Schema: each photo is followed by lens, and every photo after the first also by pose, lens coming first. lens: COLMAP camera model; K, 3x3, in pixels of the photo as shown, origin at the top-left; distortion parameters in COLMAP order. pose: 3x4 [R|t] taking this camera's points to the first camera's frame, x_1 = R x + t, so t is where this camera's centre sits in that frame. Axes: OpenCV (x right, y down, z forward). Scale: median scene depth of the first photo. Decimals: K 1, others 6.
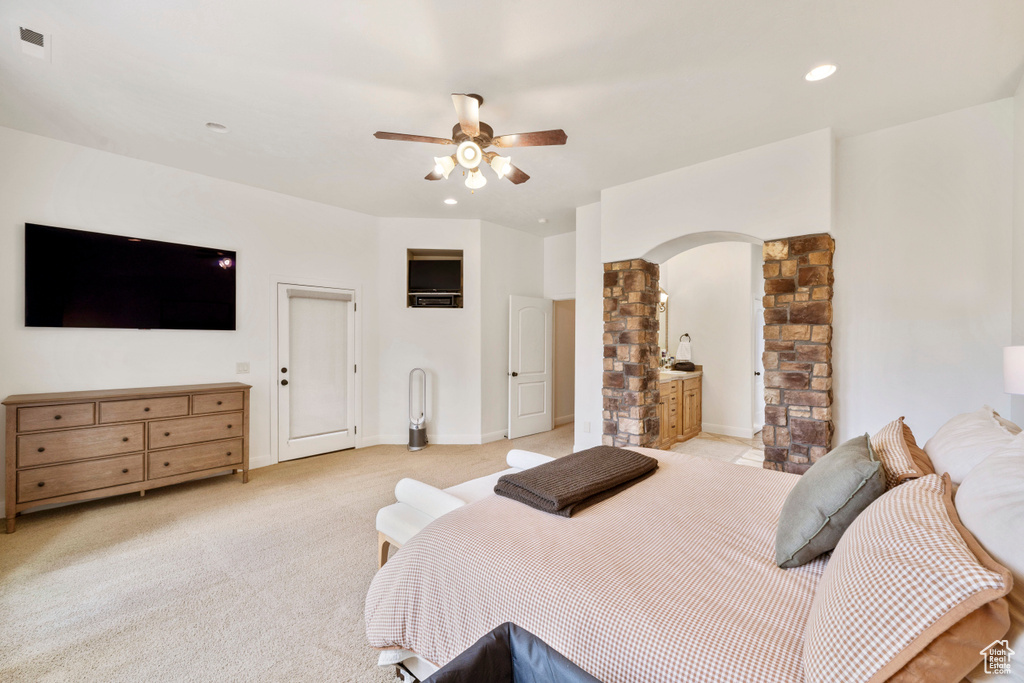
lens RADIAL K [[400.4, 0, 511.7], [0, 400.4, 341.6], [0, 0, 1]] dist [0.000619, -0.000004]
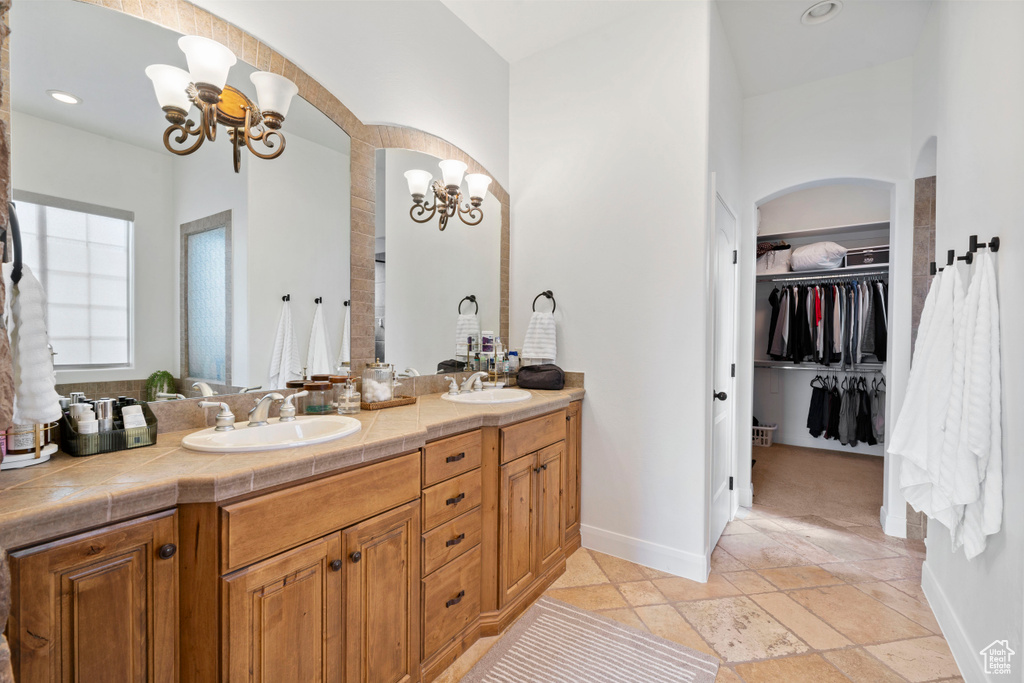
lens RADIAL K [[452.3, 0, 510.4], [0, 452.3, 345.0], [0, 0, 1]] dist [0.003145, 0.000270]
pose [[0.984910, 0.001077, 0.173065, 0.335501], [-0.003641, 0.999888, 0.014495, 0.026910], [-0.173030, -0.014906, 0.984804, 0.595236]]
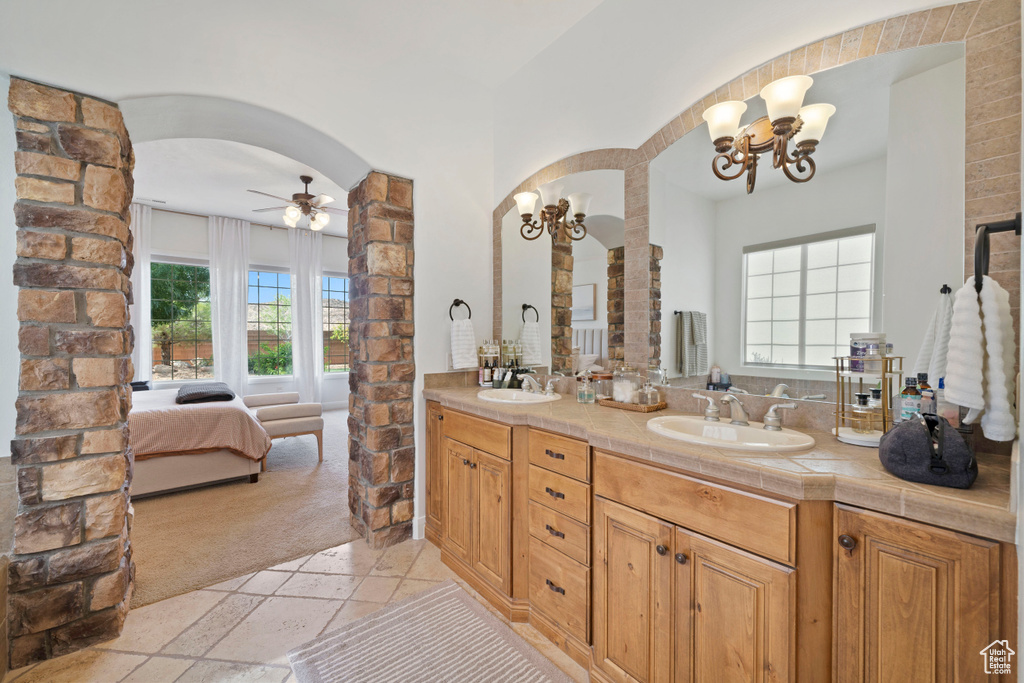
lens RADIAL K [[400.4, 0, 511.1], [0, 400.4, 337.7], [0, 0, 1]] dist [0.000619, -0.000004]
pose [[-0.116927, -0.000676, -0.993140, 0.611050], [-0.002611, 0.999997, -0.000373, 0.023186], [0.993137, 0.002550, -0.116928, 0.869540]]
